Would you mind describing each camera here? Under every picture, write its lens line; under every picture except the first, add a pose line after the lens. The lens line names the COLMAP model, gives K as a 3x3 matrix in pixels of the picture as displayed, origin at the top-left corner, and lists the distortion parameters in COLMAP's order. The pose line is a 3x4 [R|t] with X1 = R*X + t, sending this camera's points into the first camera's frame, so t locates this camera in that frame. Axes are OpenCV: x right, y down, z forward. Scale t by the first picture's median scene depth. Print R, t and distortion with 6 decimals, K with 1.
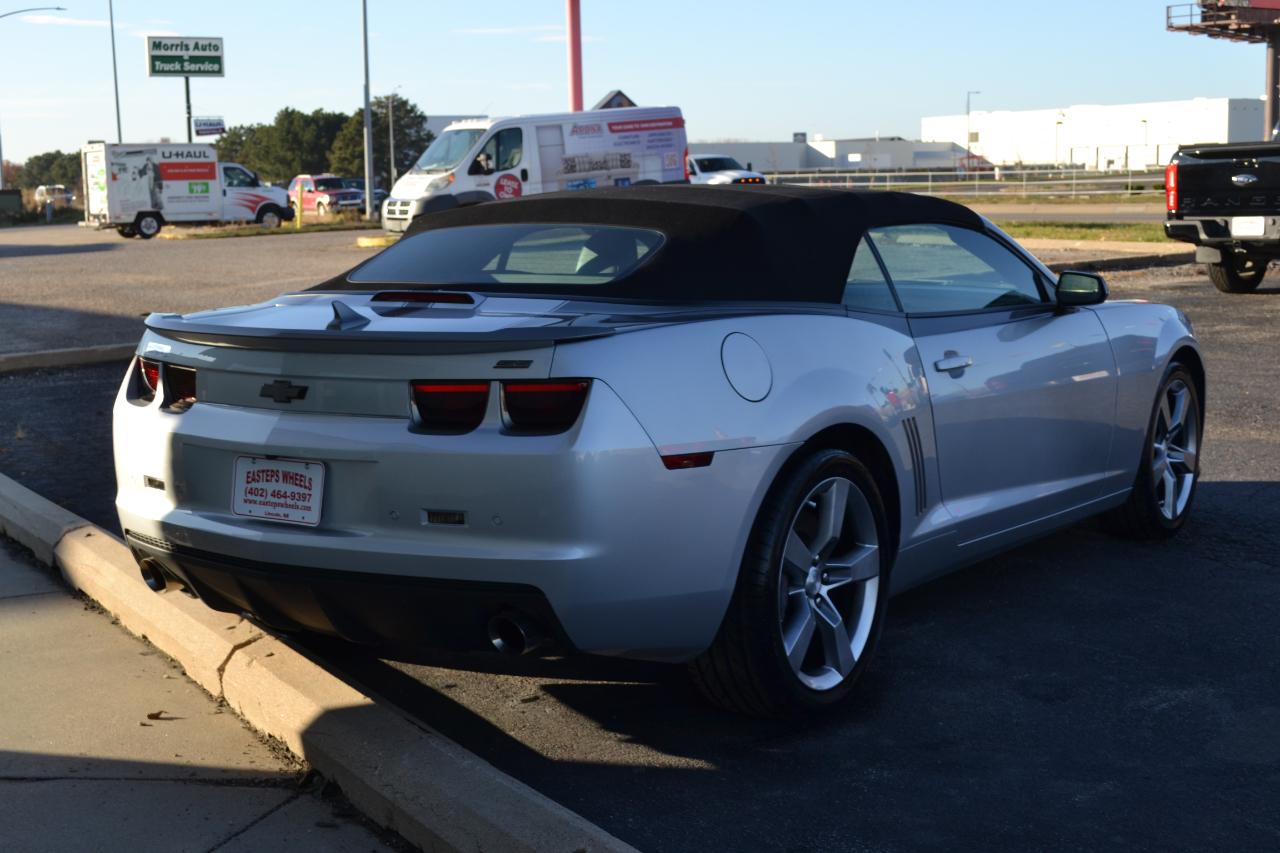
lens RADIAL K [[1730.2, 0, 640.0], [0, 1730.2, 426.5], [0, 0, 1]] dist [-0.025406, -0.058651]
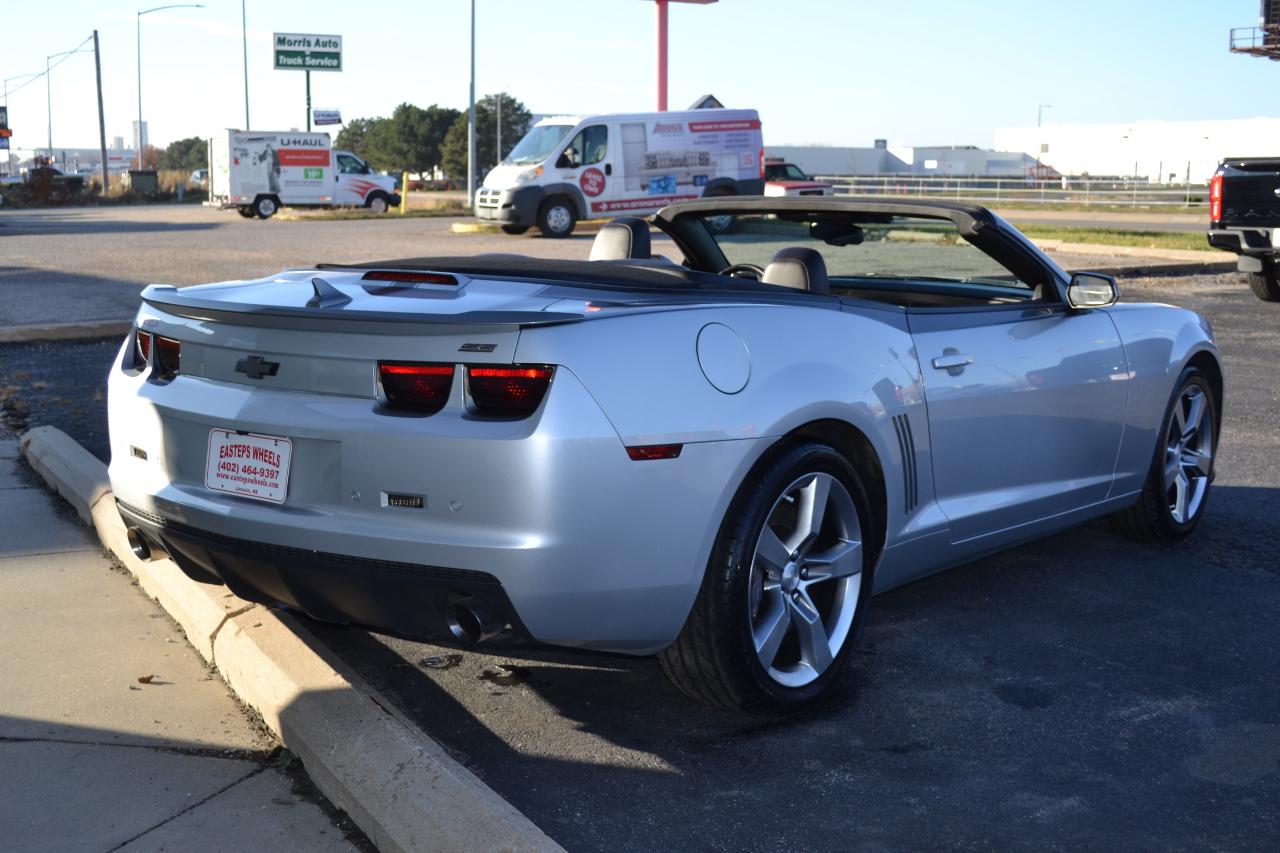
lens RADIAL K [[1600.7, 0, 637.5], [0, 1600.7, 433.7], [0, 0, 1]] dist [-0.035648, -0.020018]
pose [[0.997993, 0.036737, -0.051582, 0.013700], [-0.035845, 0.999193, 0.018097, -0.001419], [0.052205, -0.016212, 0.998505, 0.019509]]
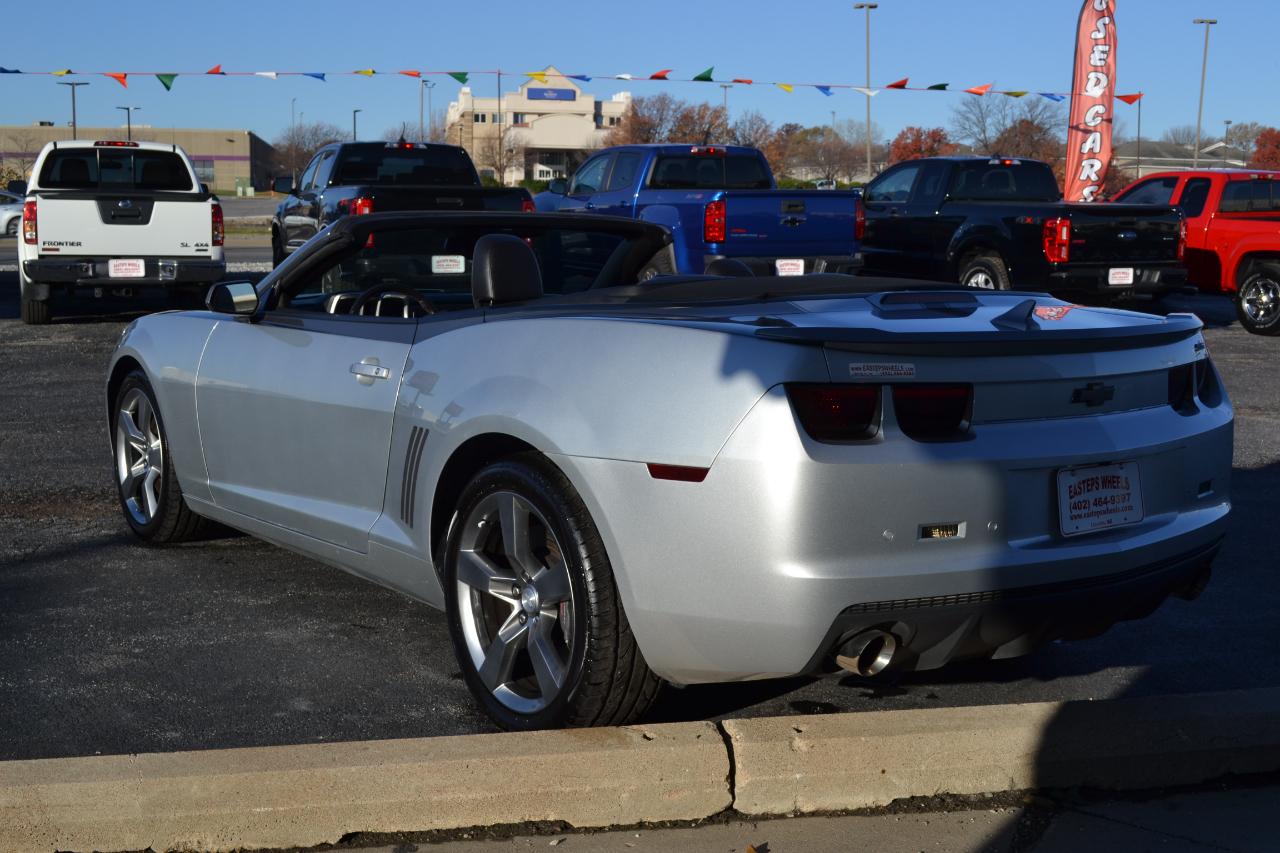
lens RADIAL K [[1467.6, 0, 637.8], [0, 1467.6, 439.7], [0, 0, 1]] dist [-0.050699, -0.027563]
pose [[0.341256, -0.111295, 0.933358, -0.229978], [0.105127, 0.991255, 0.079762, -0.018903], [-0.934073, 0.070902, 0.349972, 0.209772]]
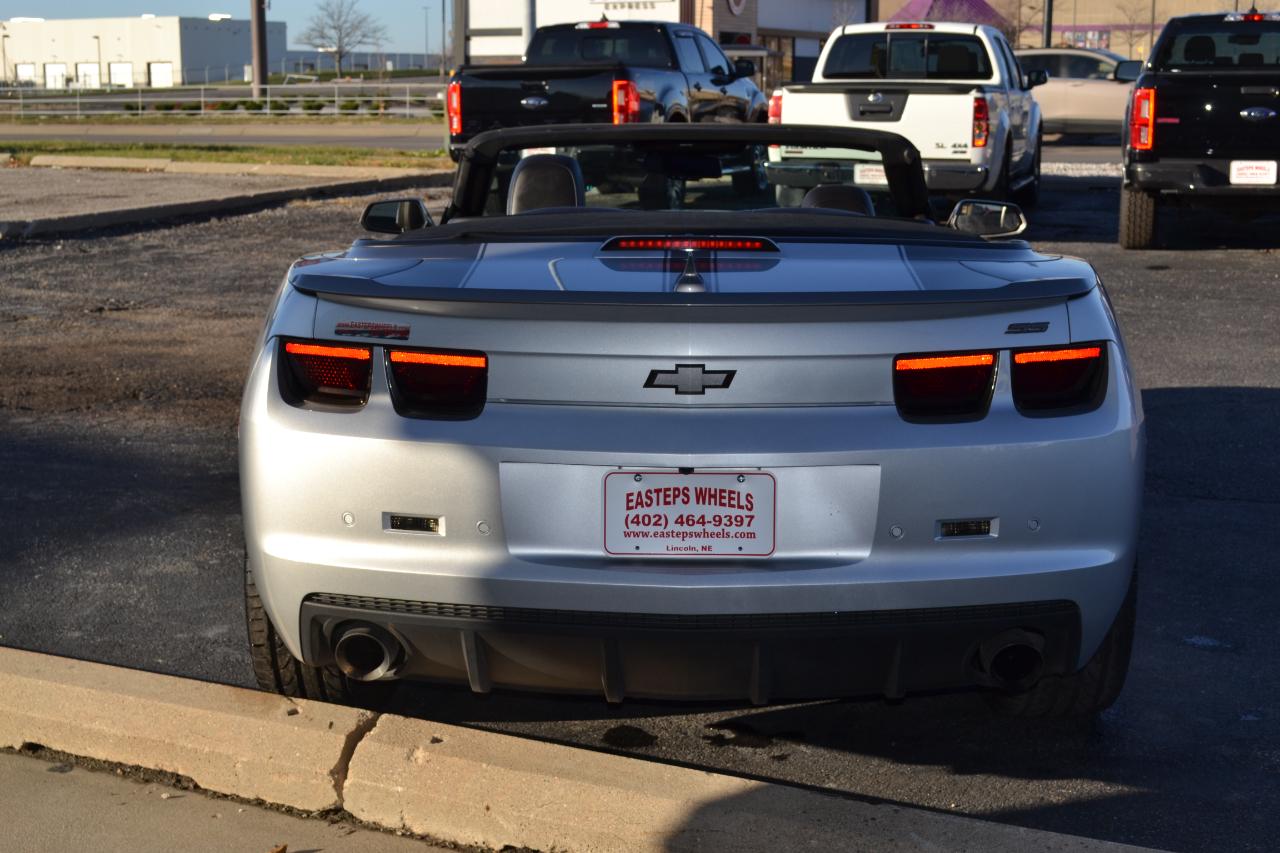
lens RADIAL K [[1807.2, 0, 634.7], [0, 1807.2, 431.8], [0, 0, 1]] dist [-0.018551, -0.049856]
pose [[0.845920, -0.075115, 0.527993, -0.138146], [0.053720, 0.996997, 0.055769, -0.009147], [-0.530597, -0.018812, 0.847415, 0.080816]]
